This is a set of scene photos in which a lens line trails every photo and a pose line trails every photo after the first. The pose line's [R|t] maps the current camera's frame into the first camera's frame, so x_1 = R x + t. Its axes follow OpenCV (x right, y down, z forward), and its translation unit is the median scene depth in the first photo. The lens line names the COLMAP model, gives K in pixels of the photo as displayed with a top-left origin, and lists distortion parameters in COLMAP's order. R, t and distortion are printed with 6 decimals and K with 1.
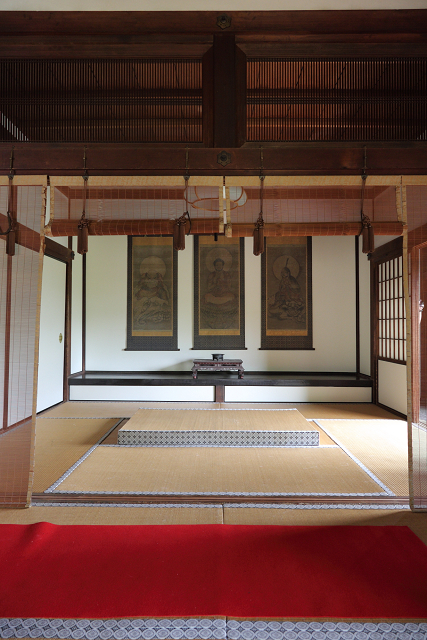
lens RADIAL K [[419.5, 0, 213.5], [0, 419.5, 320.0], [0, 0, 1]] dist [-0.007213, -0.001002]
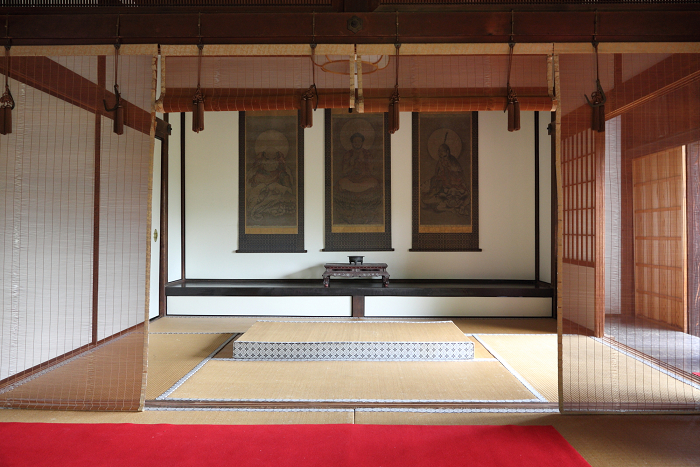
lens RADIAL K [[606.0, 0, 350.0], [0, 606.0, 233.5], [0, 0, 1]] dist [-0.000706, -0.000687]
pose [[0.999947, -0.001969, -0.010061, 0.013573], [0.002211, 0.999705, 0.024176, 0.014947], [0.010010, -0.024197, 0.999657, -0.155761]]
